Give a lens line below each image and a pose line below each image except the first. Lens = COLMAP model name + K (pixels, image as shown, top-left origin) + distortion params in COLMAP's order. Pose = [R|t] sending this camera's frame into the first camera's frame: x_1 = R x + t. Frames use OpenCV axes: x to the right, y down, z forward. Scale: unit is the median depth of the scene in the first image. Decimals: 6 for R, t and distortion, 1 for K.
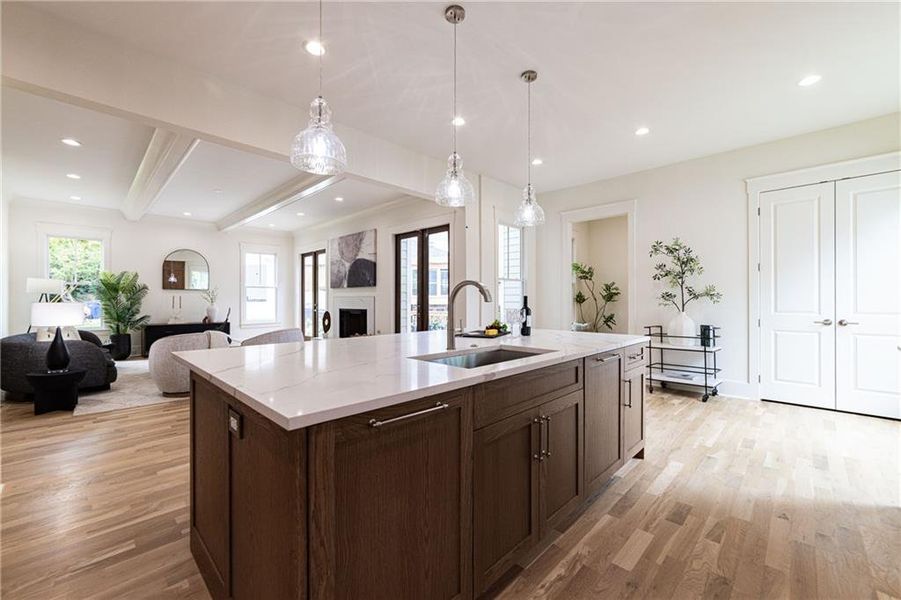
lens RADIAL K [[367.4, 0, 444.5], [0, 367.4, 297.5], [0, 0, 1]] dist [-0.004014, -0.000101]
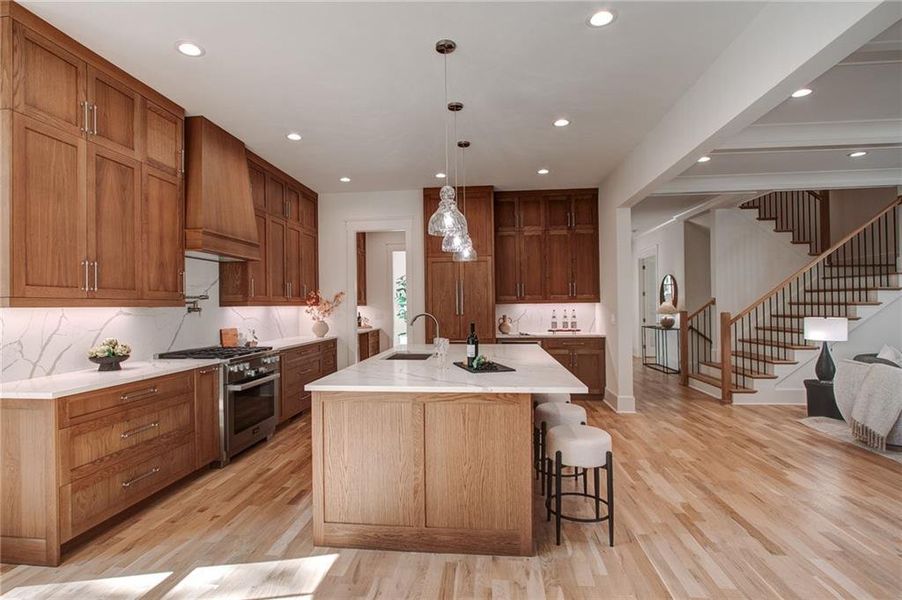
lens RADIAL K [[457.5, 0, 437.1], [0, 457.5, 301.1], [0, 0, 1]] dist [-0.017338, 0.003741]
pose [[-0.788932, 0.004230, -0.614466, 0.343318], [0.012661, 0.999876, -0.009372, -0.018565], [0.614350, -0.015173, -0.788888, 0.708324]]
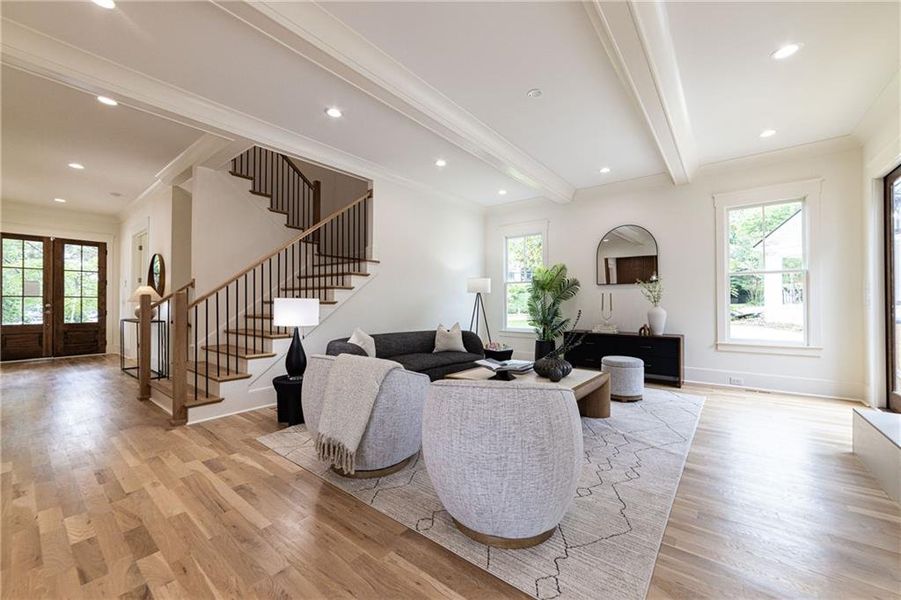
lens RADIAL K [[351.8, 0, 449.1], [0, 351.8, 299.7], [0, 0, 1]] dist [-0.011600, 0.004231]
pose [[0.103398, -0.009485, -0.994595, -0.099001], [0.001130, 0.999955, -0.009419, 0.014218], [0.994639, -0.000150, 0.103404, 0.668857]]
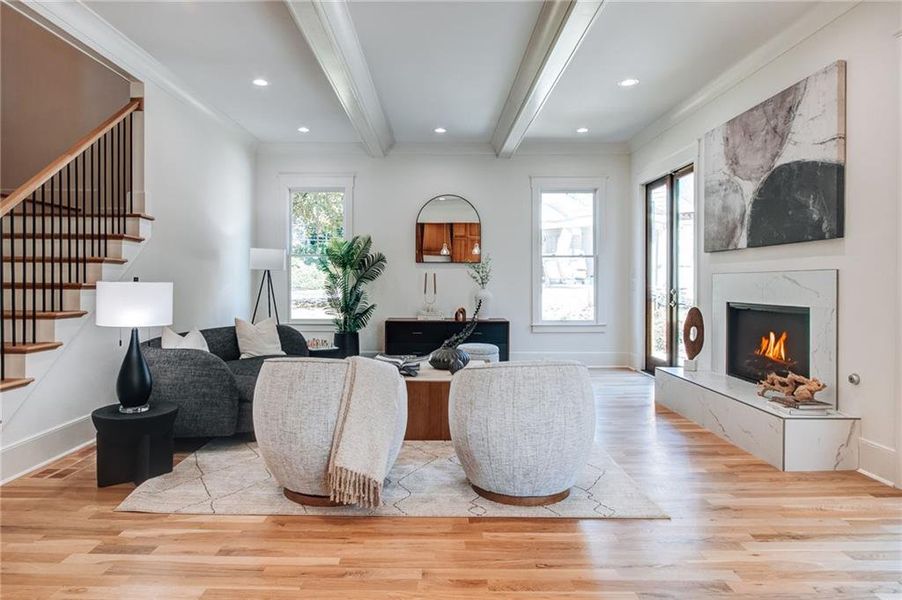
lens RADIAL K [[553.0, 0, 429.0], [0, 553.0, 290.5], [0, 0, 1]] dist [-0.029713, 0.005445]
pose [[0.697105, 0.013192, -0.716847, -0.094371], [-0.000746, 0.999844, 0.017675, 0.007533], [0.716968, -0.011787, 0.697006, 0.393372]]
